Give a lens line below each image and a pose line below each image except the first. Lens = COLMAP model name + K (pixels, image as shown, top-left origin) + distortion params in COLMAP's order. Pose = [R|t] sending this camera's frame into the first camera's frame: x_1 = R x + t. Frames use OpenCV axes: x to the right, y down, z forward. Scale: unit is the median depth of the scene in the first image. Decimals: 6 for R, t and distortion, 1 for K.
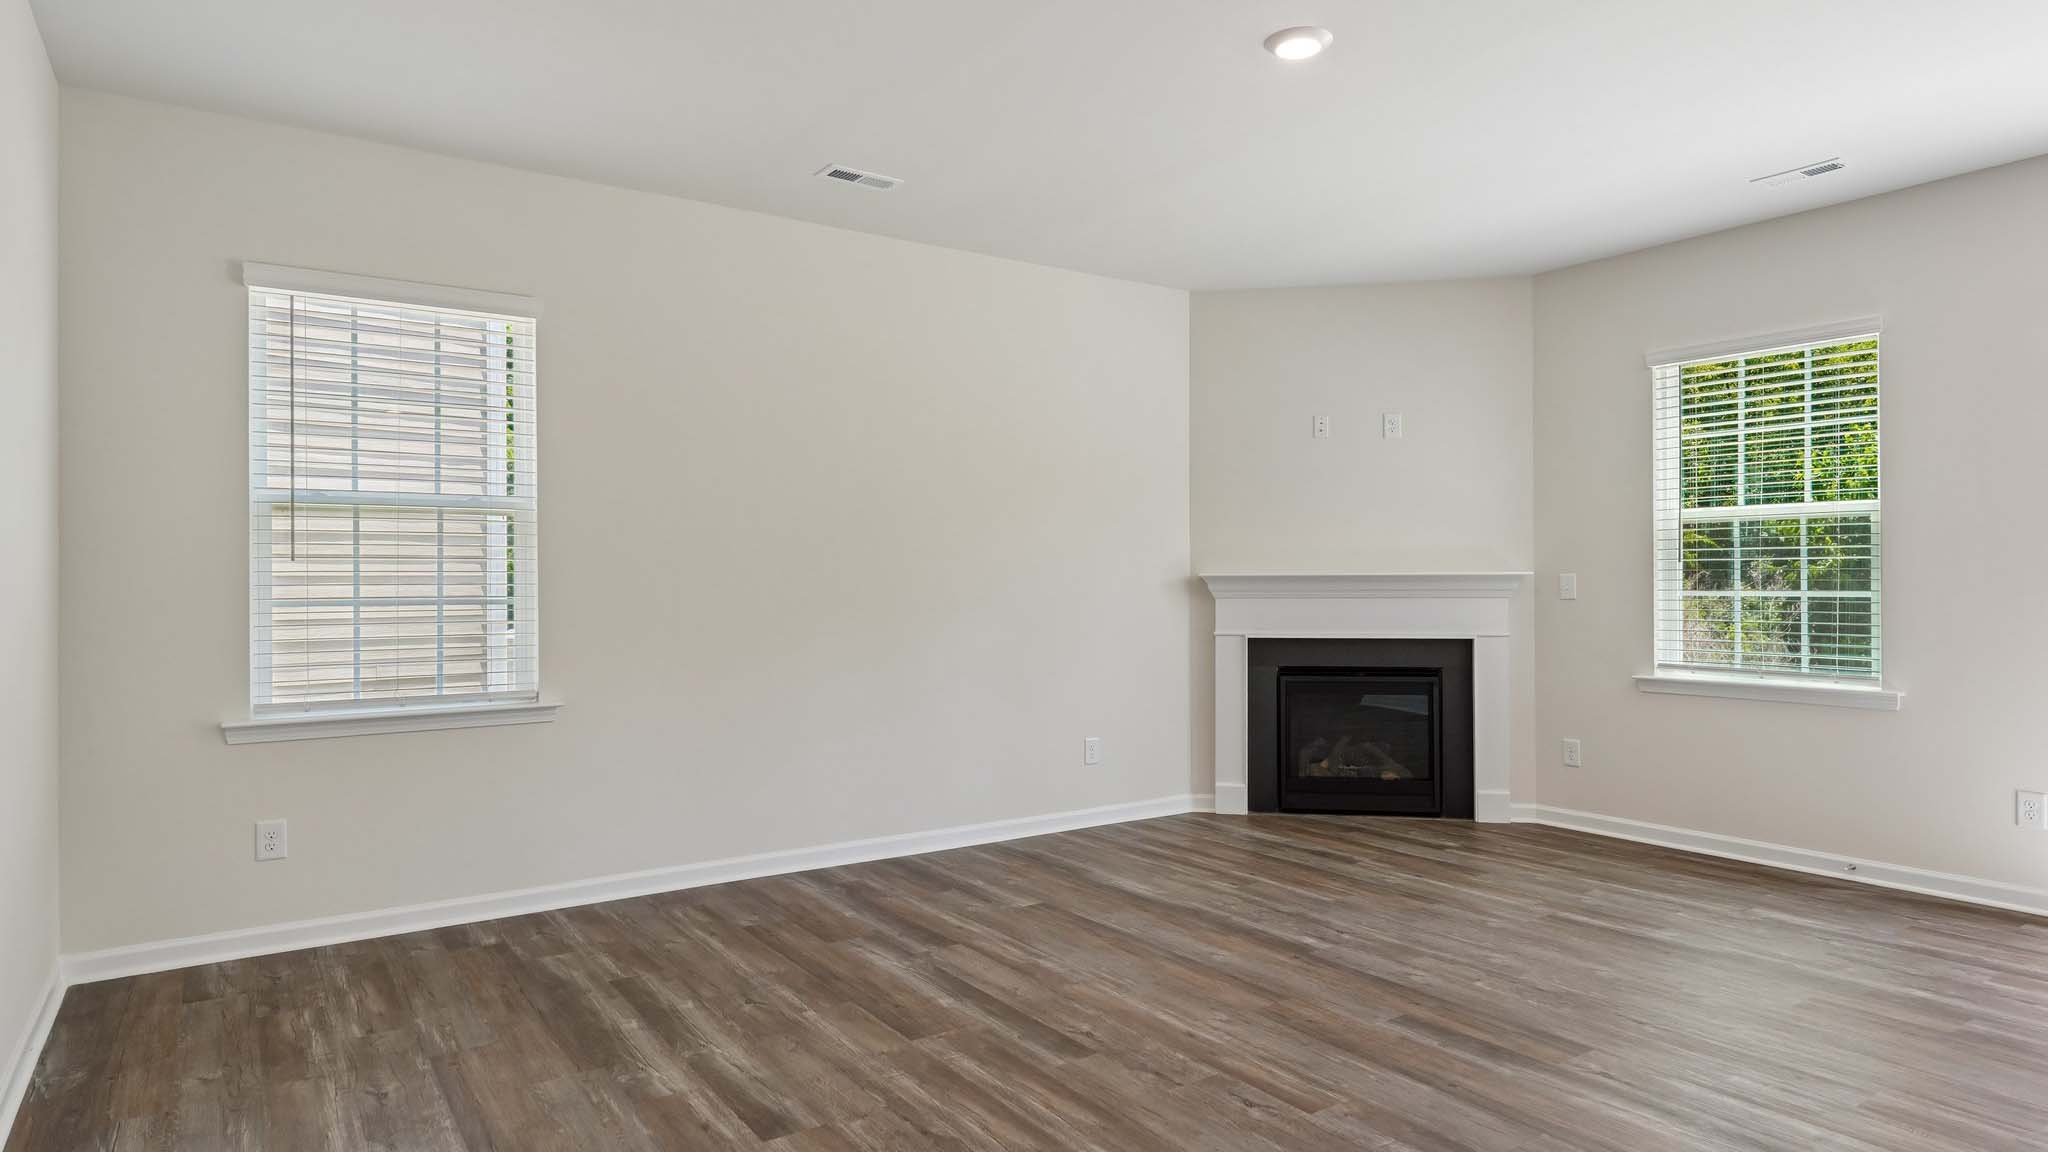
lens RADIAL K [[1150.3, 0, 1021.3], [0, 1150.3, 585.2], [0, 0, 1]] dist [-0.001738, -0.000505]
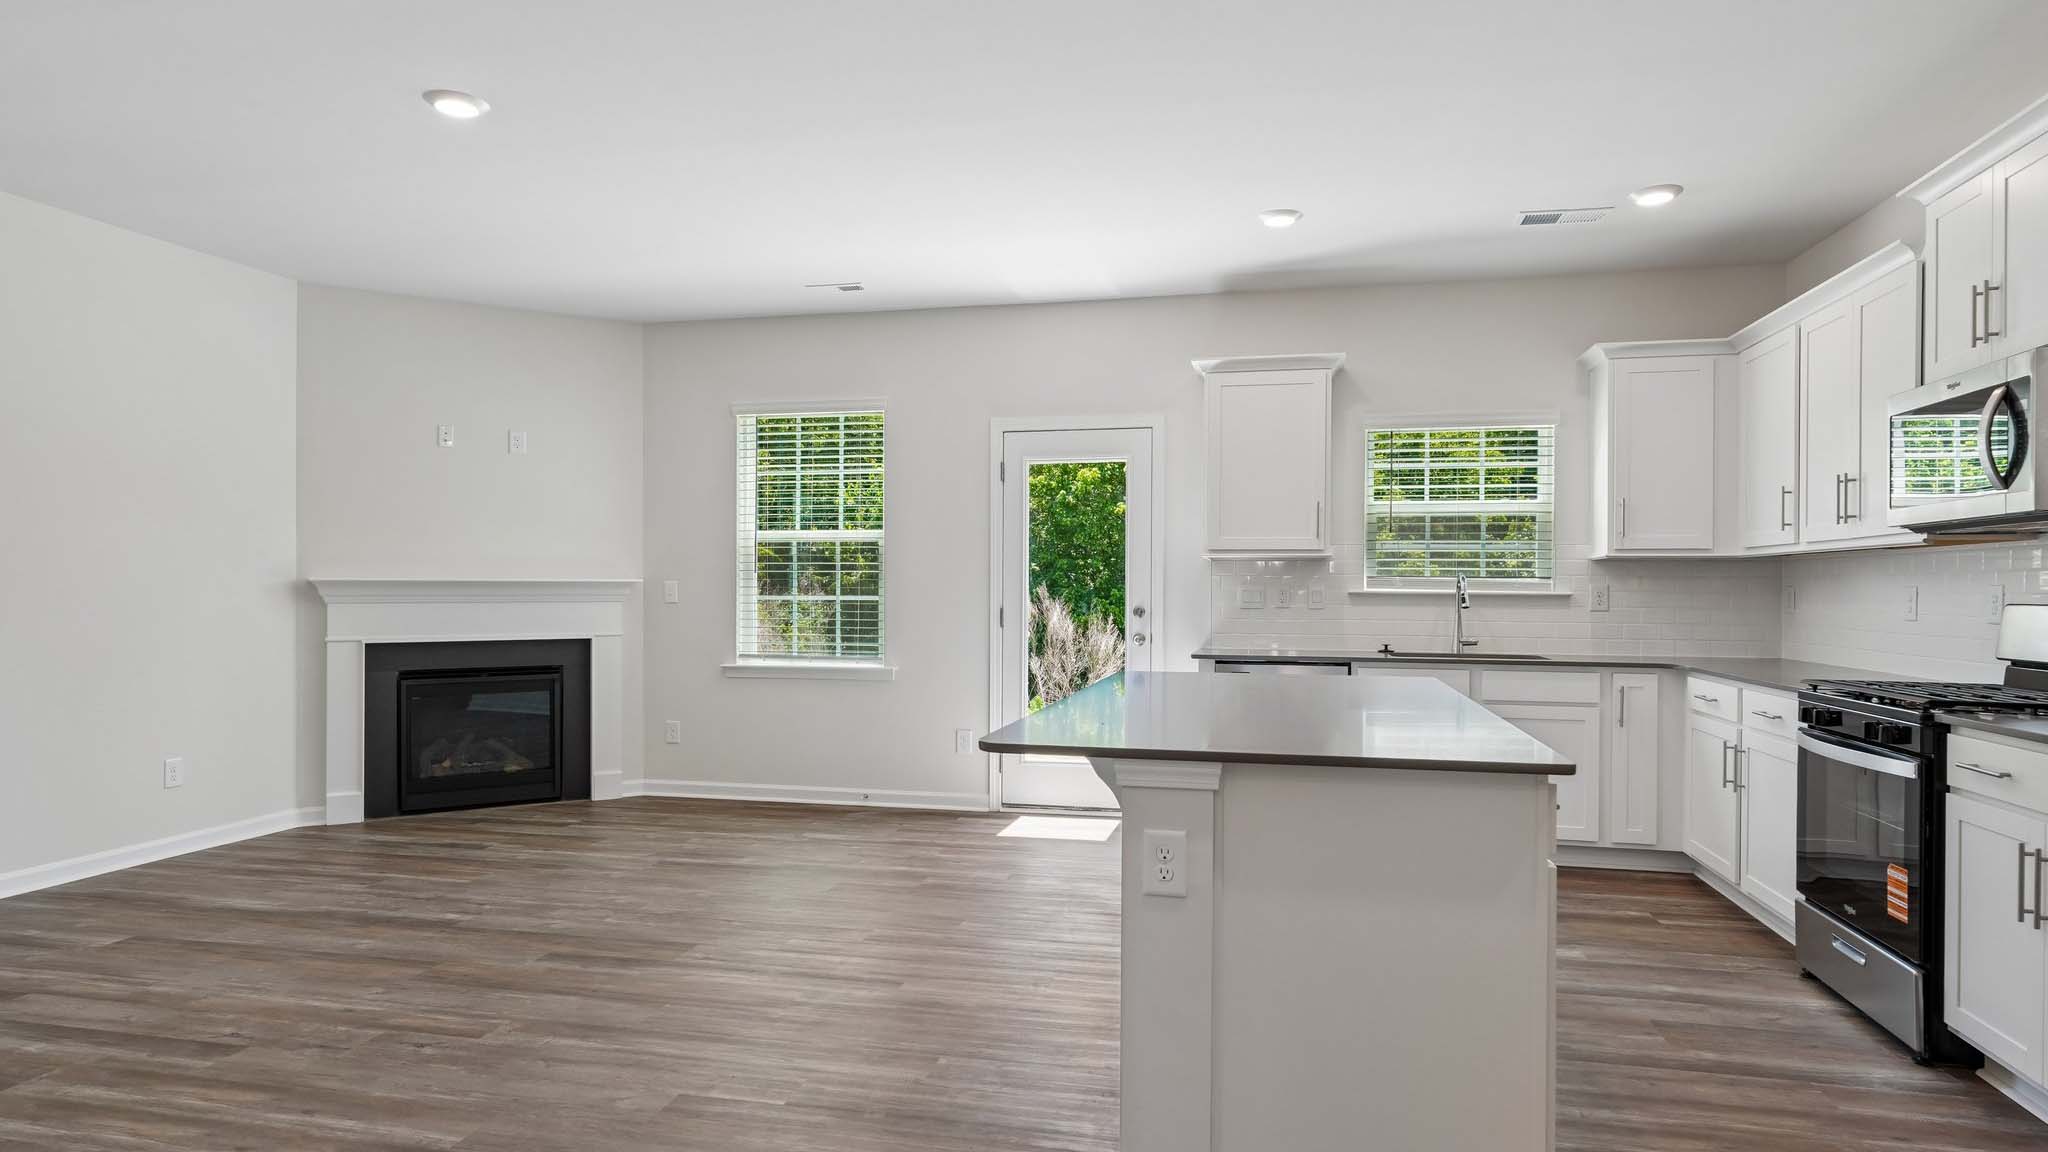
lens RADIAL K [[1150.3, 0, 1017.3], [0, 1150.3, 591.7], [0, 0, 1]] dist [-0.001738, -0.000505]
pose [[0.733263, 0.004052, 0.679933, -0.089854], [-0.004367, 0.999990, -0.001249, 0.001214], [-0.679931, -0.002053, 0.733273, -0.145579]]
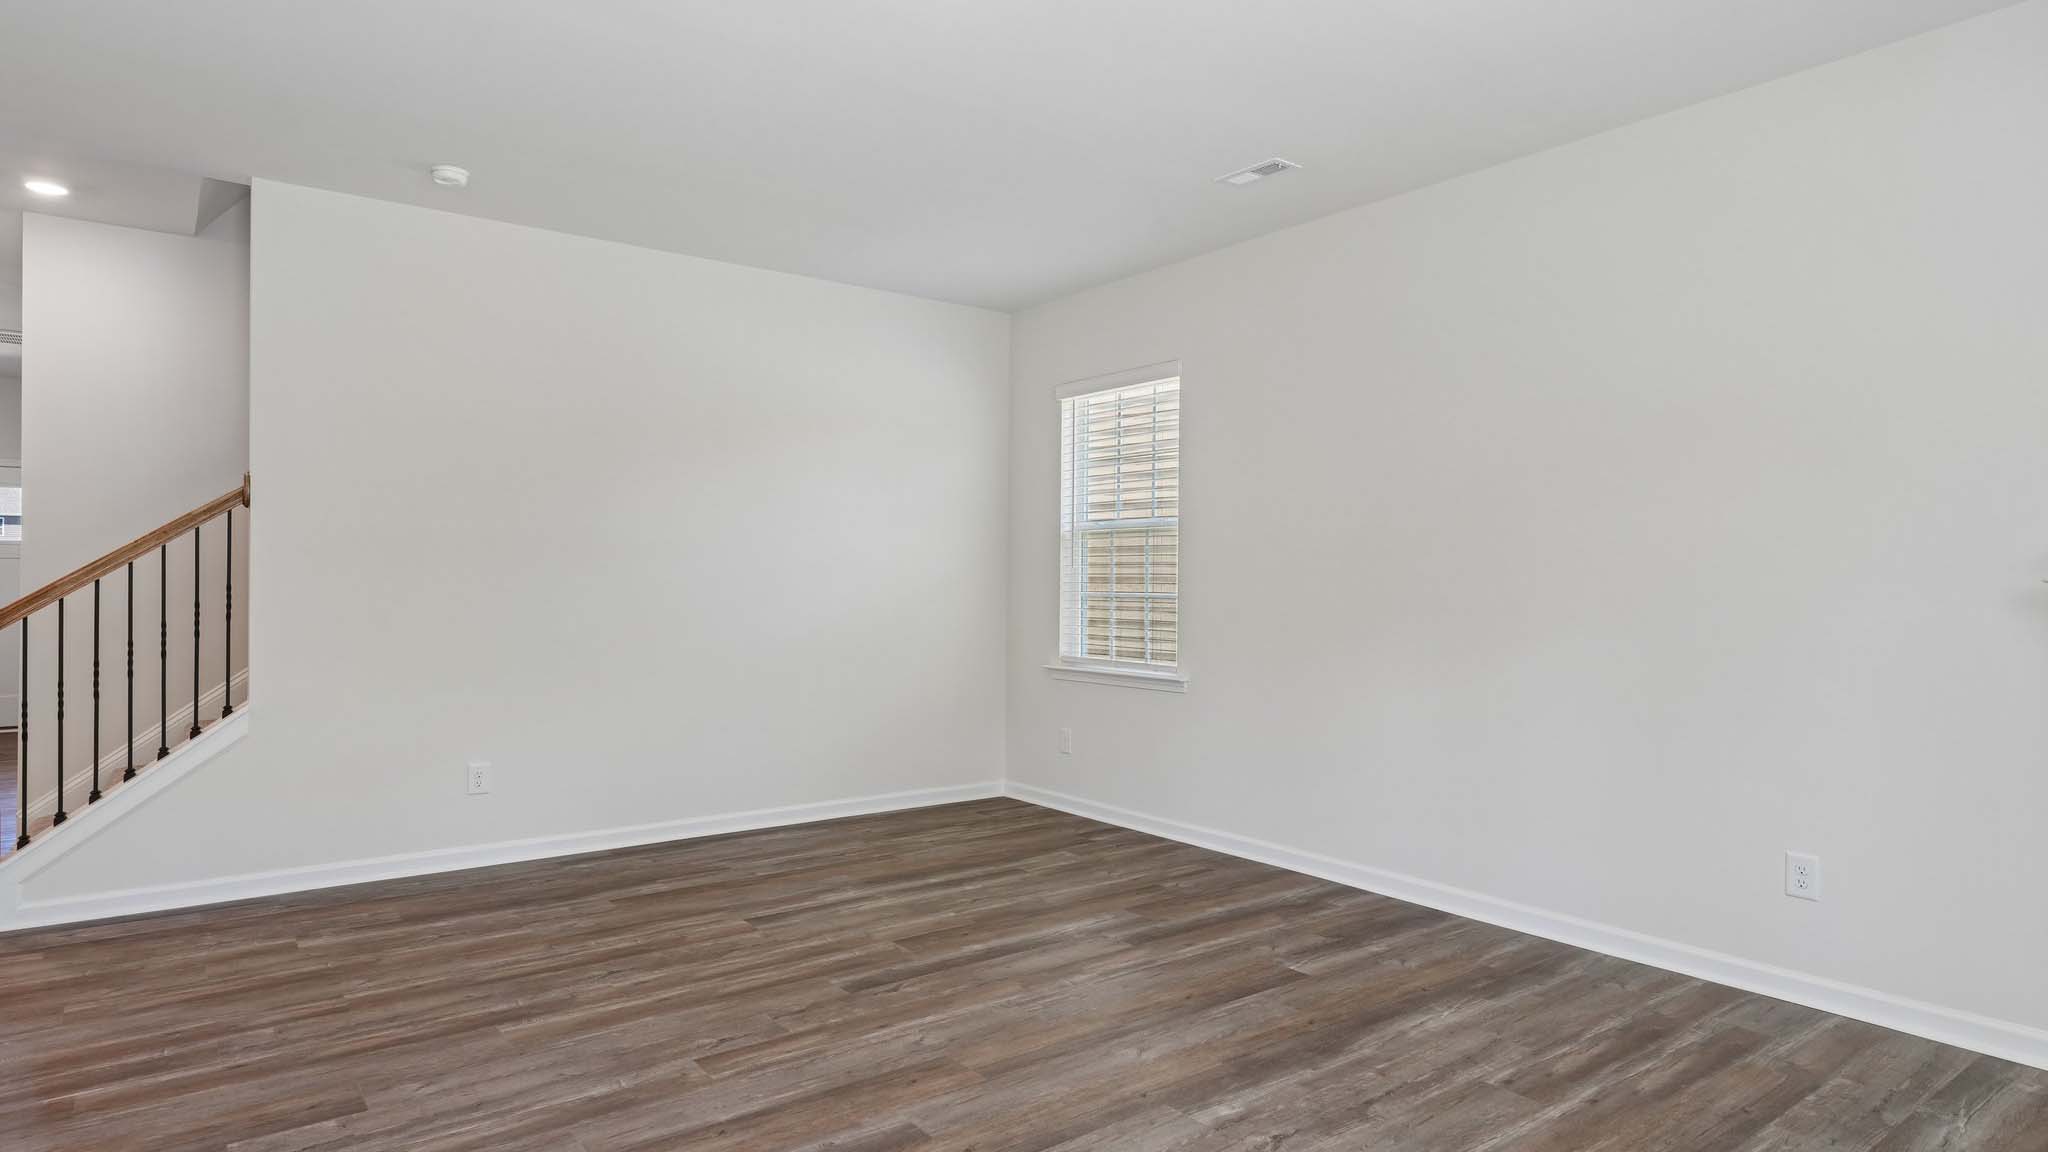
lens RADIAL K [[1150.3, 0, 1044.5], [0, 1150.3, 585.8], [0, 0, 1]] dist [-0.001738, -0.000505]
pose [[0.064981, 0.010505, -0.997831, 0.848533], [-0.011726, 0.999884, 0.009763, -0.008779], [0.997818, 0.011066, 0.065096, 0.775684]]
